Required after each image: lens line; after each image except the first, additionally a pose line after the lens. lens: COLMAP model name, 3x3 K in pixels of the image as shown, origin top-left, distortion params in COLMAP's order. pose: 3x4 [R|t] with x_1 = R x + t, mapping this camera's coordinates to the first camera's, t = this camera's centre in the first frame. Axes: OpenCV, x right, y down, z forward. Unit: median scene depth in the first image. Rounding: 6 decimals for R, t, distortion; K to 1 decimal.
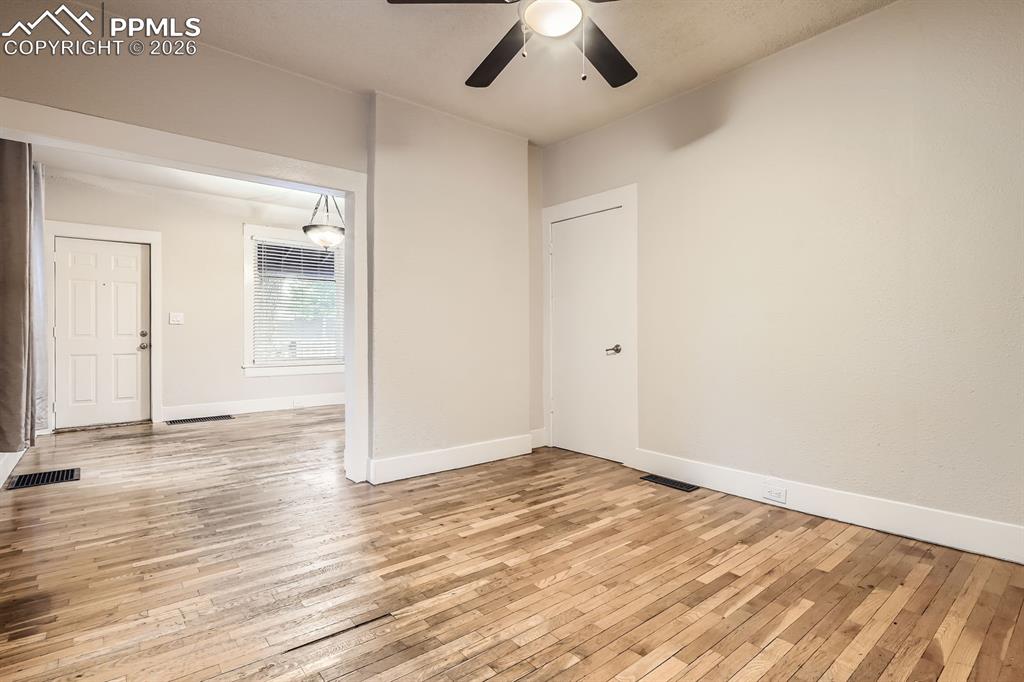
lens RADIAL K [[486.4, 0, 498.9], [0, 486.4, 334.4], [0, 0, 1]] dist [0.001333, 0.002596]
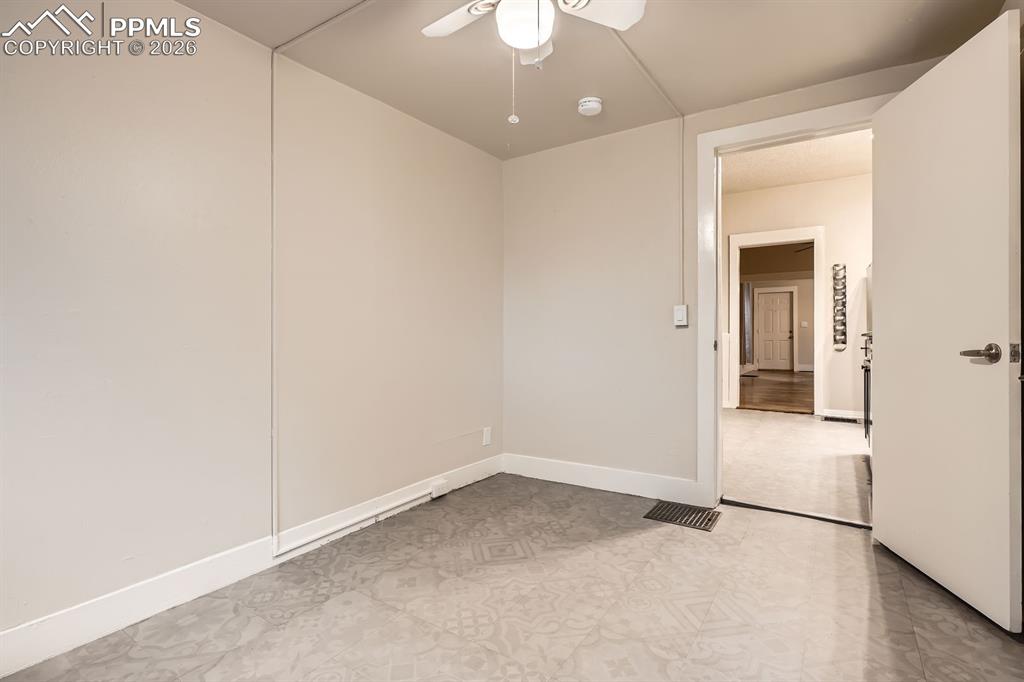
lens RADIAL K [[486.4, 0, 507.9], [0, 486.4, 333.8], [0, 0, 1]] dist [0.001333, 0.002596]
pose [[0.289522, -0.006263, -0.957151, 1.065540], [0.000236, 0.999979, -0.006472, 0.023187], [0.957171, 0.001648, 0.289517, -0.921906]]
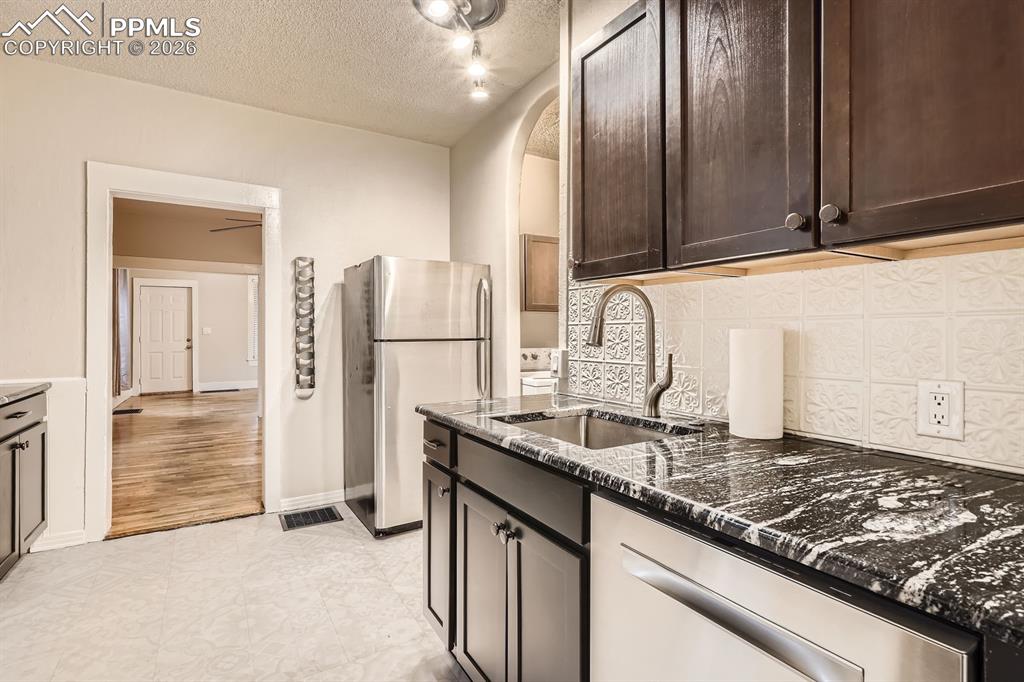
lens RADIAL K [[486.4, 0, 509.5], [0, 486.4, 331.4], [0, 0, 1]] dist [0.001333, 0.002596]
pose [[0.989839, 0.000192, -0.142196, 0.633506], [0.000282, 0.999994, 0.003313, -0.037146], [0.142196, -0.003320, 0.989833, -0.535870]]
